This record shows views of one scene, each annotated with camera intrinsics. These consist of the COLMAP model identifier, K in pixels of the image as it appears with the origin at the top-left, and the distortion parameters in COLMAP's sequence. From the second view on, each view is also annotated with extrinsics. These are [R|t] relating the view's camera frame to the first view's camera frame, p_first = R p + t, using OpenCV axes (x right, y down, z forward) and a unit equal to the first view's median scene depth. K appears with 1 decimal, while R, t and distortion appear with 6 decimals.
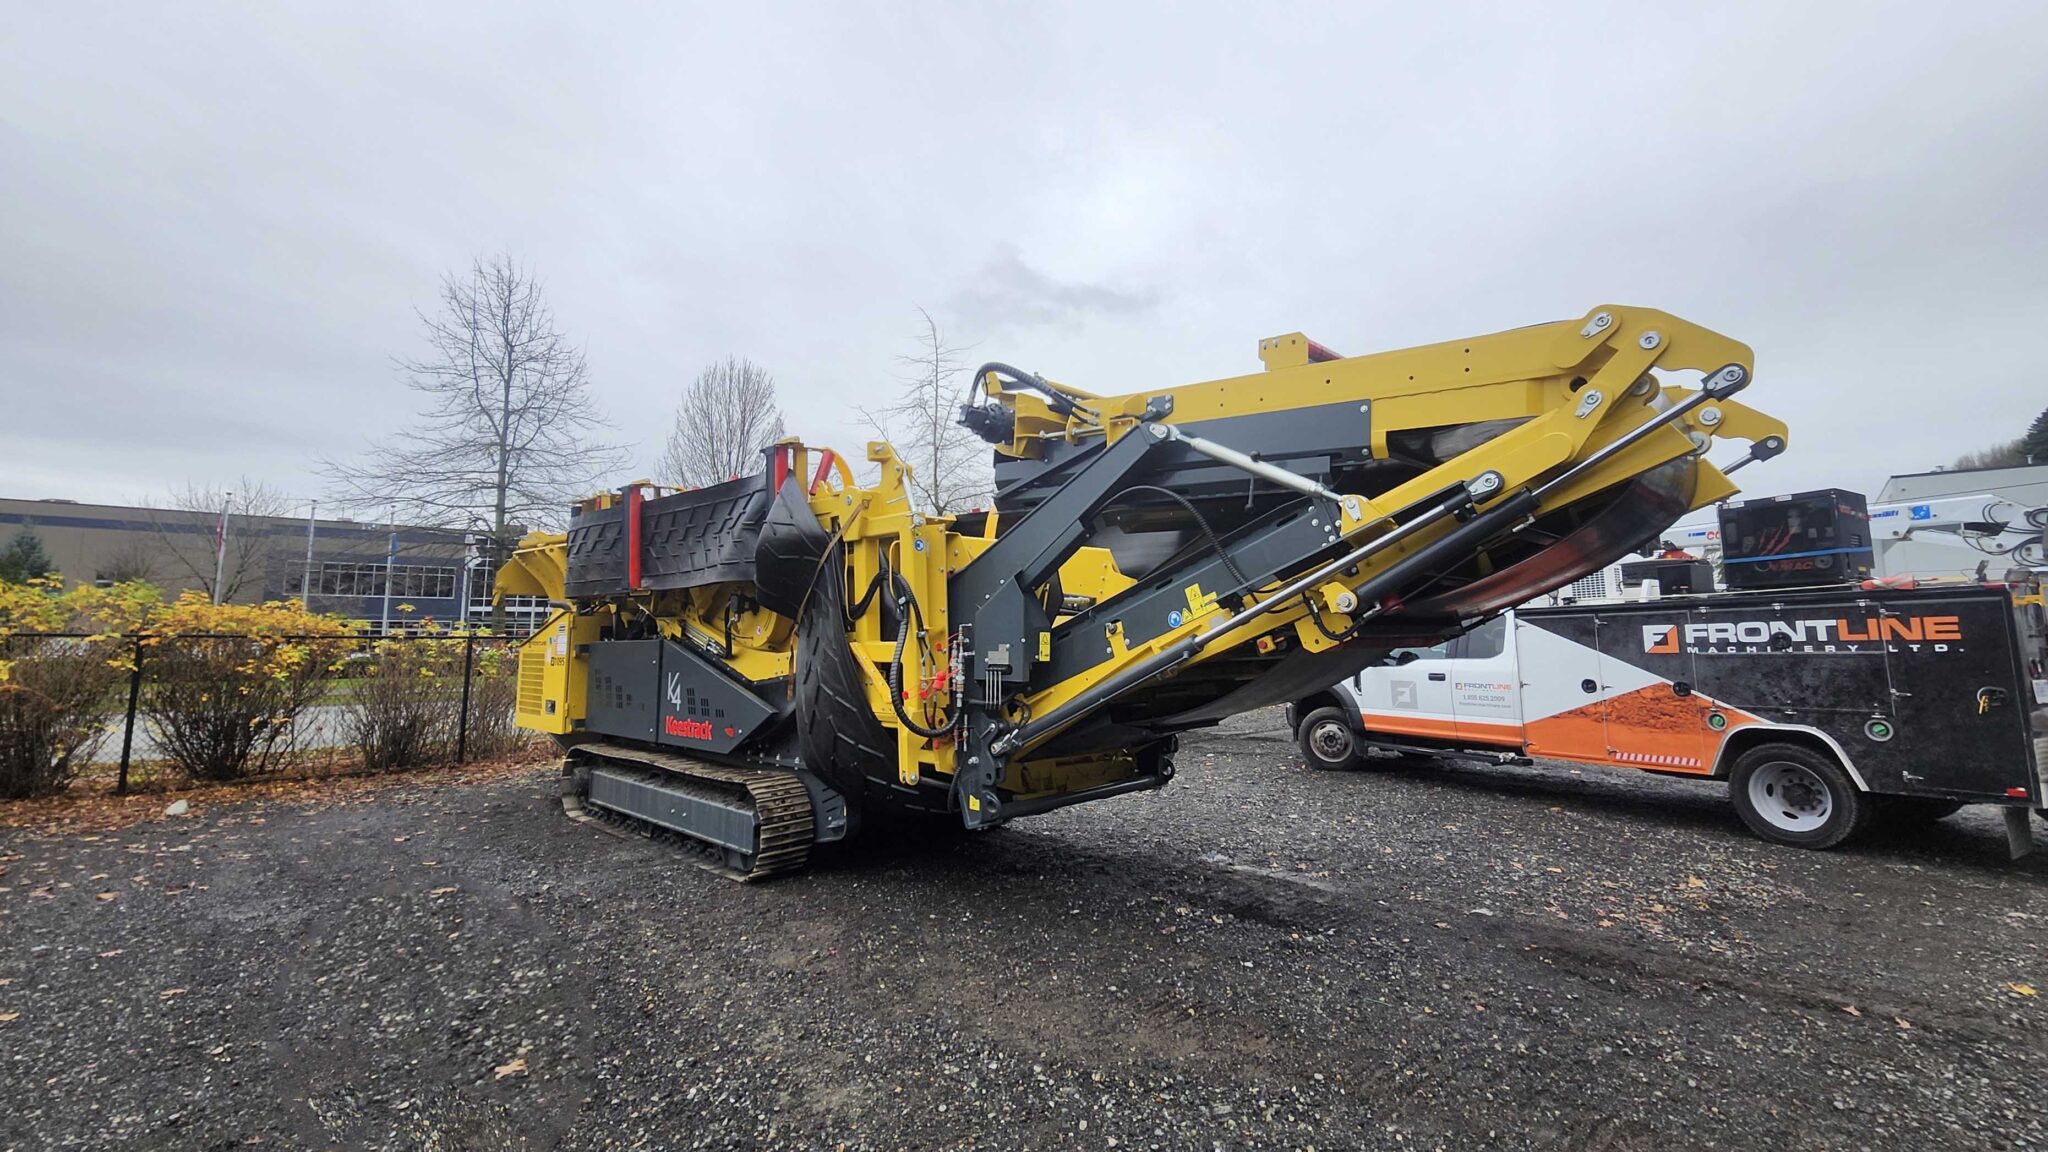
lens RADIAL K [[829.3, 0, 1014.3], [0, 829.3, 539.9], [0, 0, 1]] dist [0.000880, -0.000254]
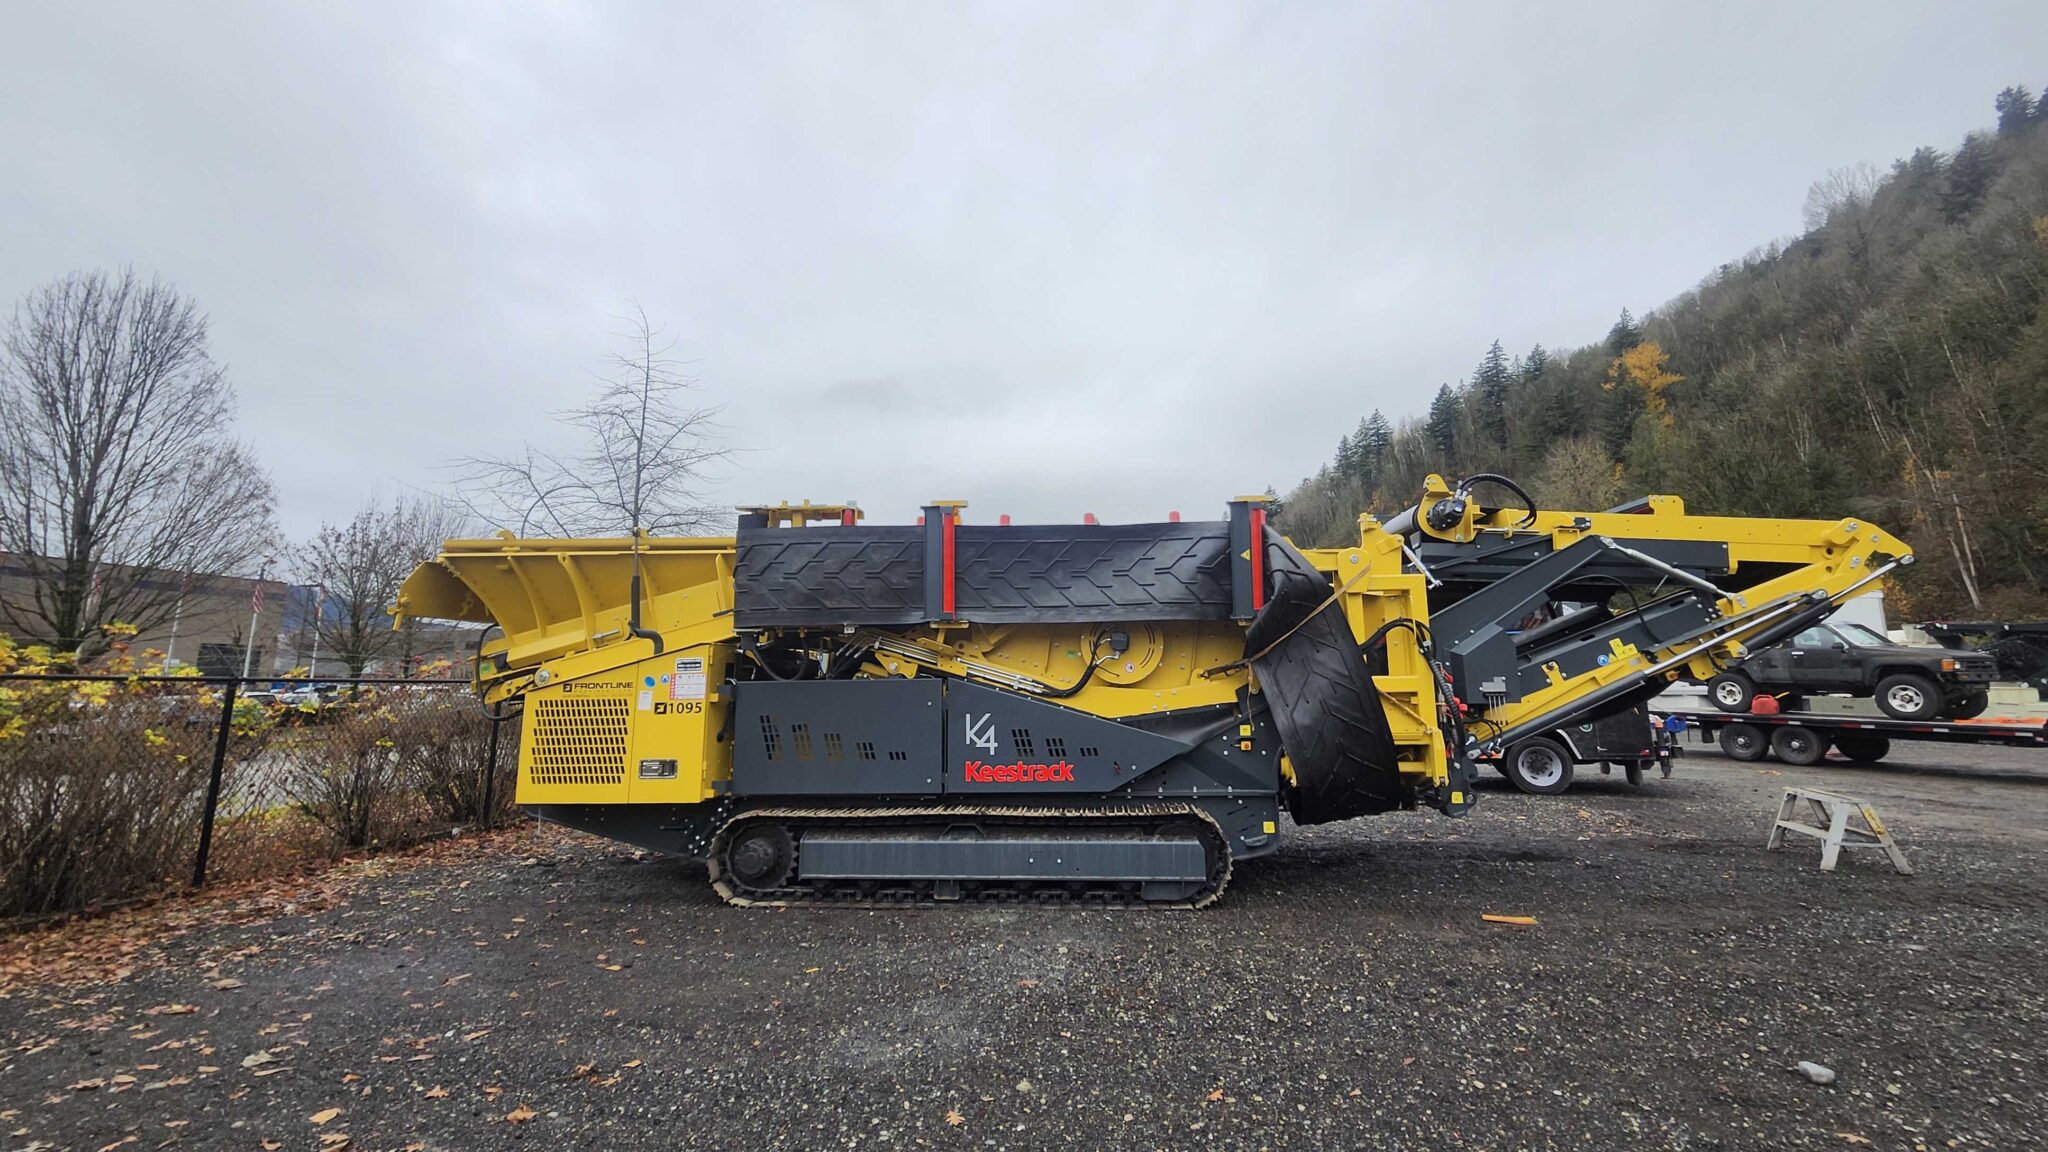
lens RADIAL K [[829.3, 0, 1014.3], [0, 829.3, 539.9], [0, 0, 1]] dist [0.000880, -0.000254]
pose [[0.801374, 0.096975, 0.590250, -0.719740], [-0.063588, 0.994990, -0.077139, 0.026145], [-0.594774, 0.024285, 0.803526, 0.166954]]
